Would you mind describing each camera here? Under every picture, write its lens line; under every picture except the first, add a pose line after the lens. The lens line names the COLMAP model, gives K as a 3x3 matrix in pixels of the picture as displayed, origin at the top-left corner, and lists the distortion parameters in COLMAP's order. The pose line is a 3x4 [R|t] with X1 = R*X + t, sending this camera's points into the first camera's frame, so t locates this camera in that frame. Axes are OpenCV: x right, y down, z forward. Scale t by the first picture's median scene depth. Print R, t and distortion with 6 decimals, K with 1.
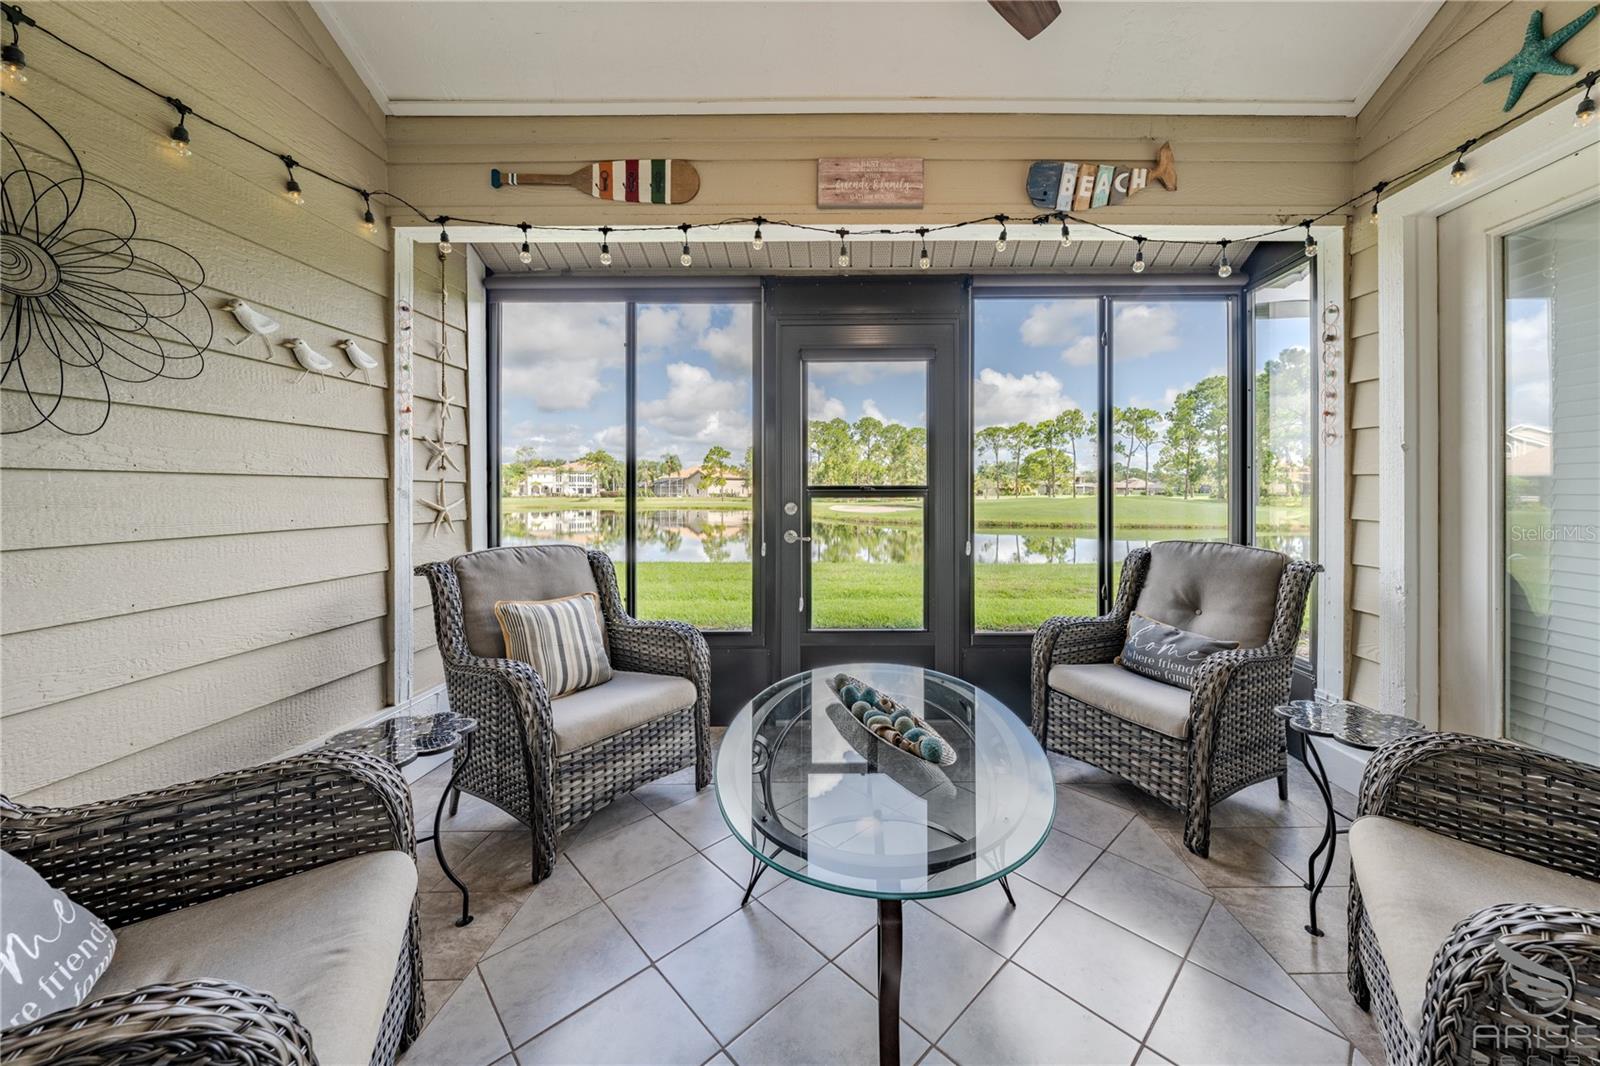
lens RADIAL K [[560.6, 0, 839.8], [0, 560.6, 489.0], [0, 0, 1]] dist [0.000854, 0.000012]
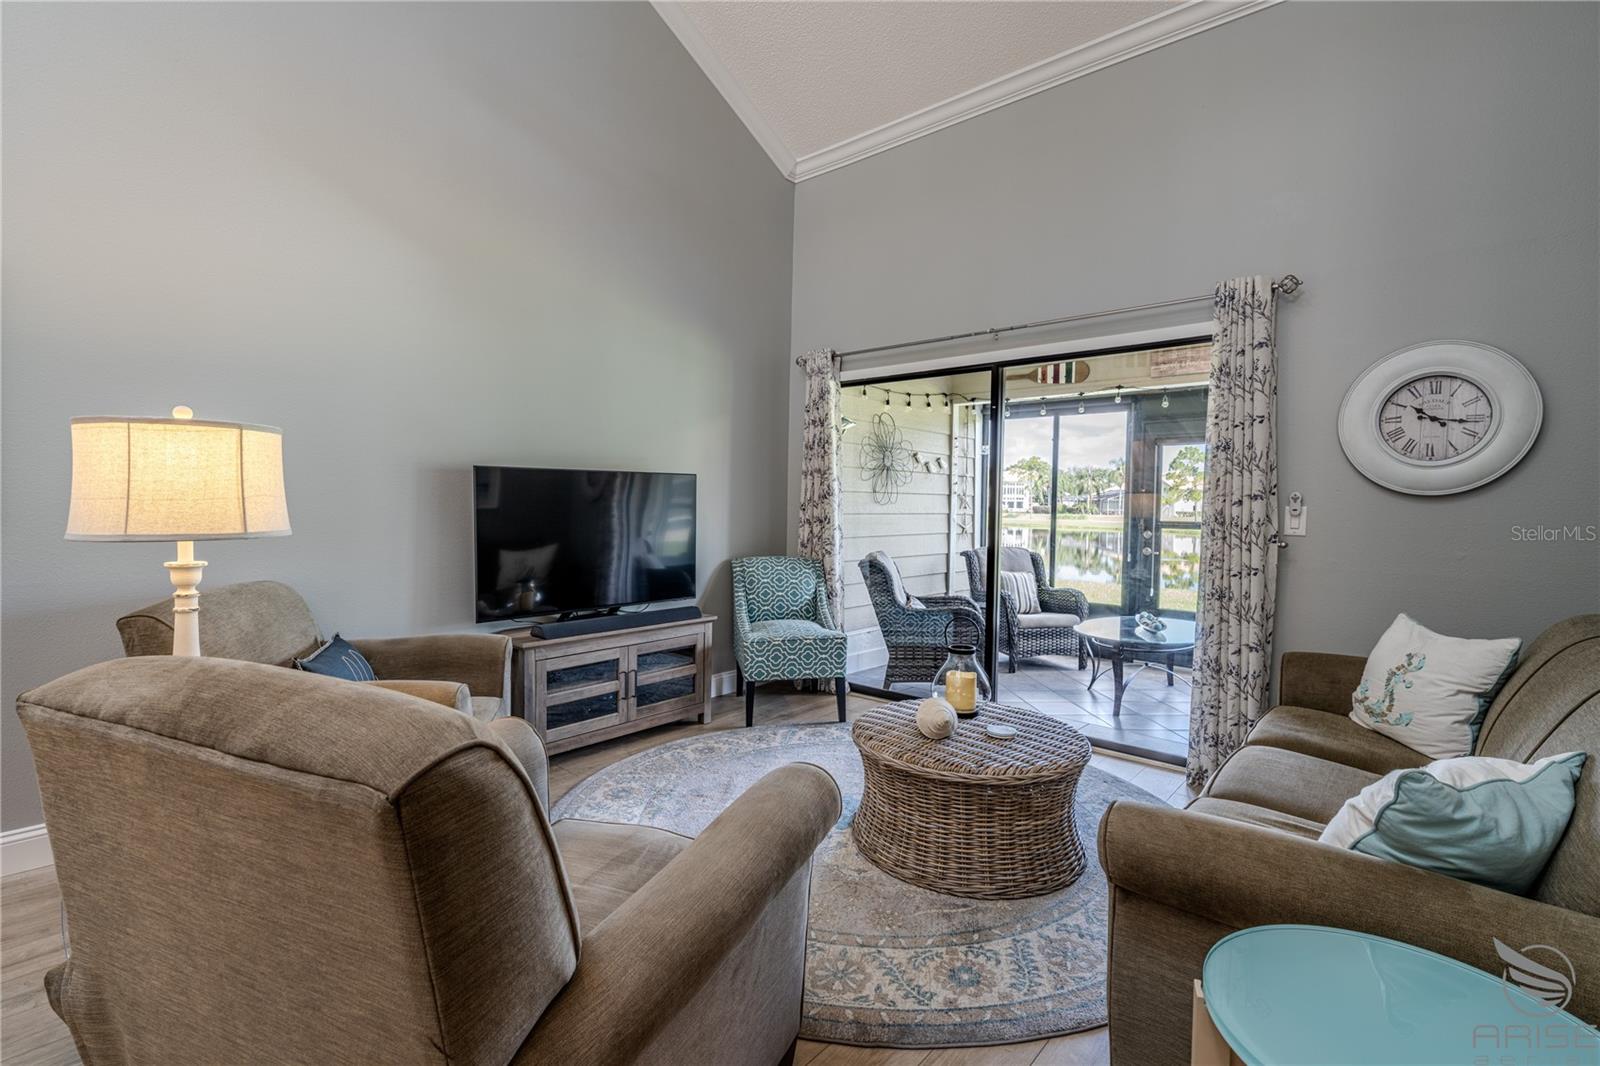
lens RADIAL K [[720.6, 0, 807.4], [0, 720.6, 528.6], [0, 0, 1]] dist [0.000123, -0.001370]
pose [[0.760137, 0.037054, -0.648705, 0.575943], [-0.013956, 0.999073, 0.040714, -0.059174], [0.649613, -0.021895, 0.759950, -1.387534]]
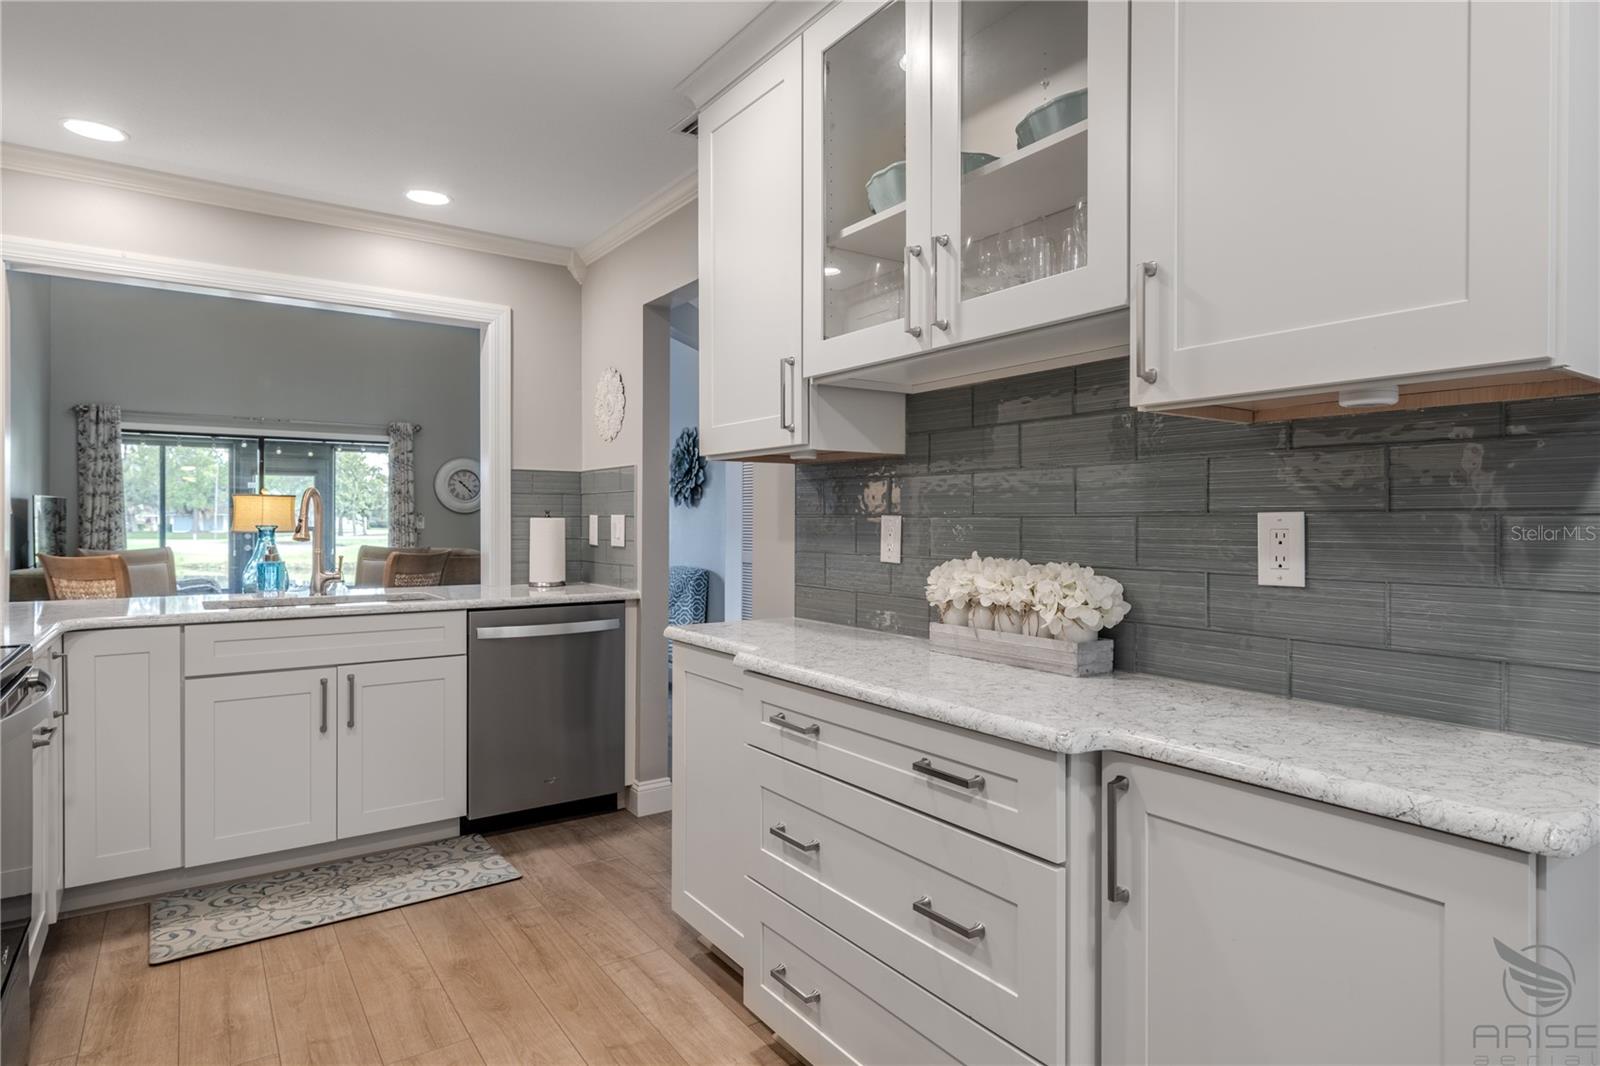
lens RADIAL K [[898.7, 0, 848.8], [0, 898.7, 526.9], [0, 0, 1]] dist [0.005372, -0.001926]
pose [[0.791857, 0.000904, 0.610706, -0.431172], [-0.009493, 0.999896, 0.010829, -0.073825], [-0.610633, -0.014372, 0.791783, -3.927138]]
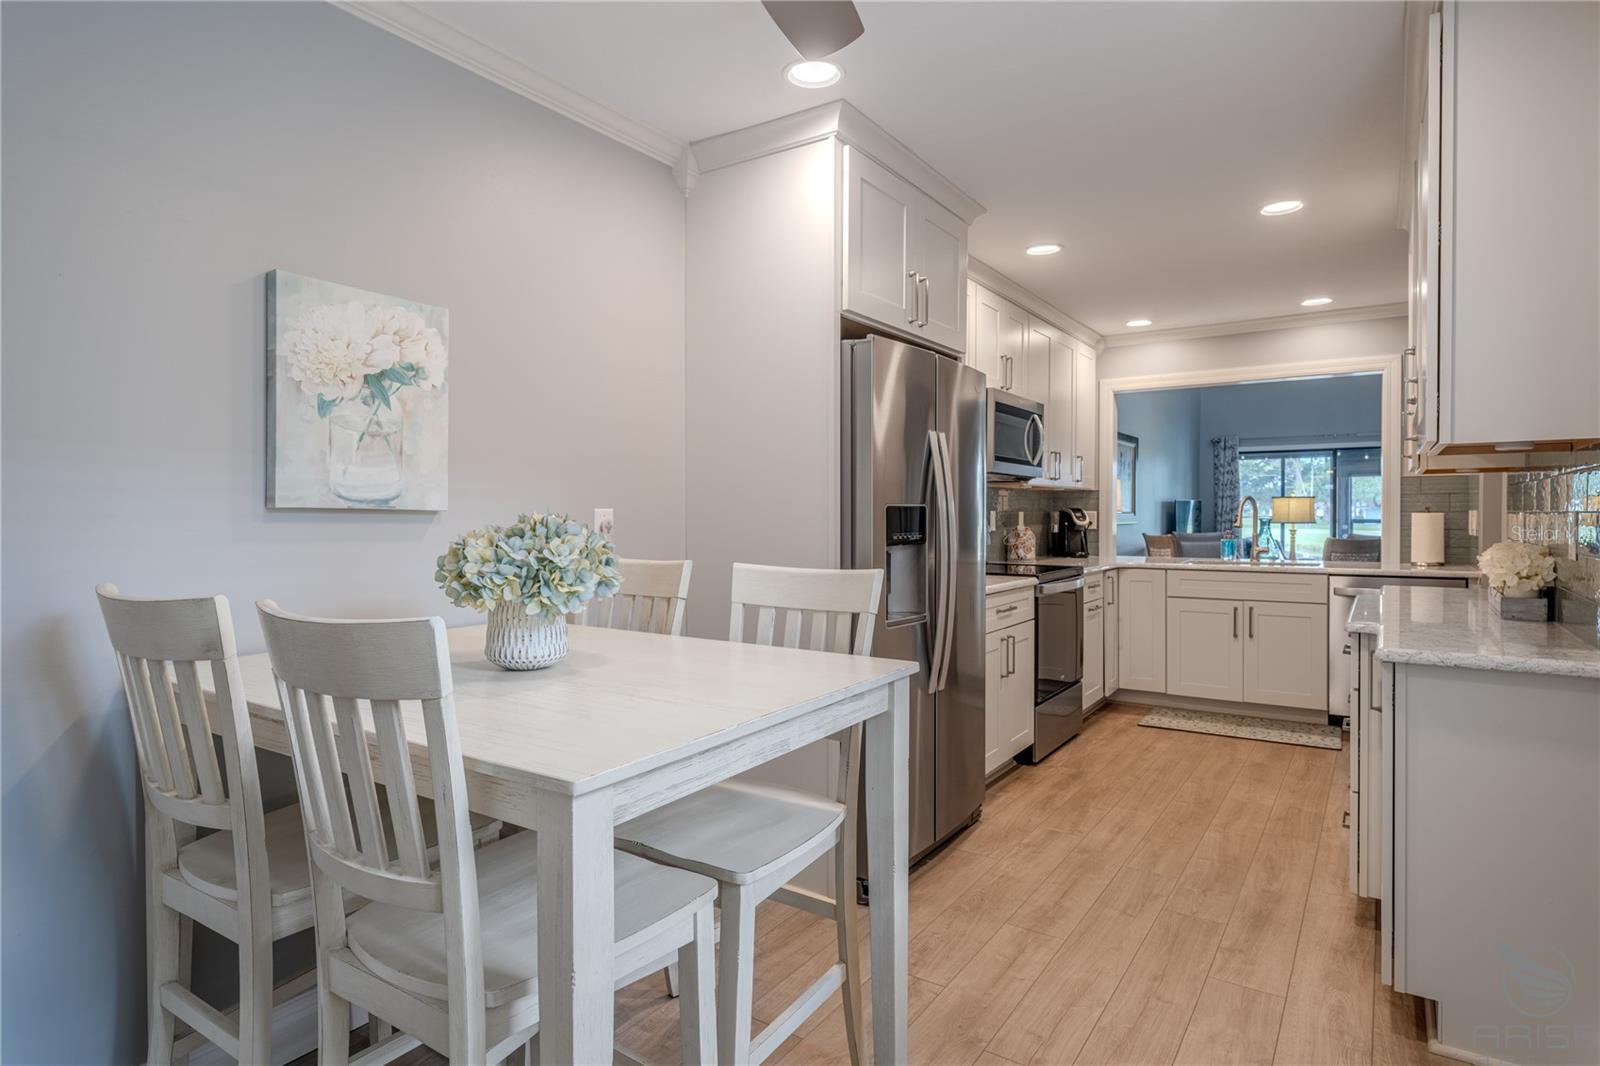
lens RADIAL K [[898.7, 0, 811.5], [0, 898.7, 510.7], [0, 0, 1]] dist [0.005372, -0.001926]
pose [[0.848805, -0.000433, -0.528706, 0.037521], [0.003526, 0.999982, 0.004842, -0.088442], [0.528695, -0.005974, 0.848791, -4.881526]]
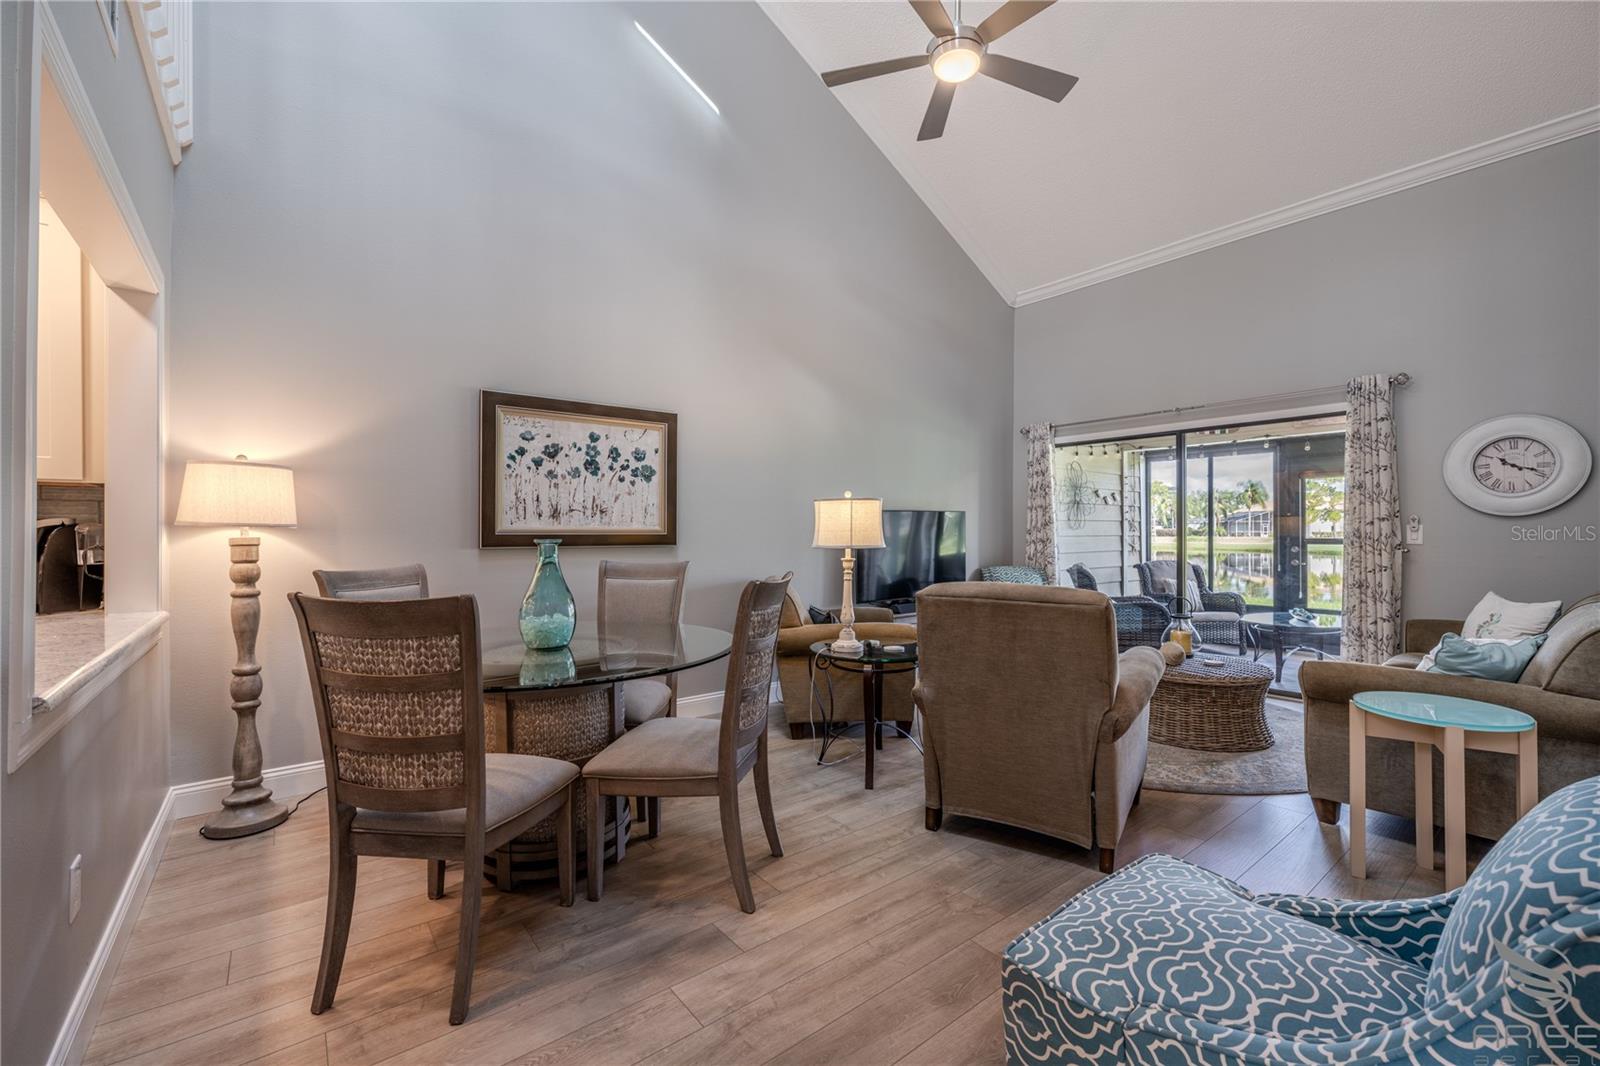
lens RADIAL K [[657.4, 0, 806.5], [0, 657.4, 530.2], [0, 0, 1]] dist [-0.001518, 0.000052]
pose [[0.629512, -0.000064, -0.776991, 0.727548], [0.005199, 0.999978, 0.004129, -0.059670], [0.776973, -0.006639, 0.629499, -2.129691]]
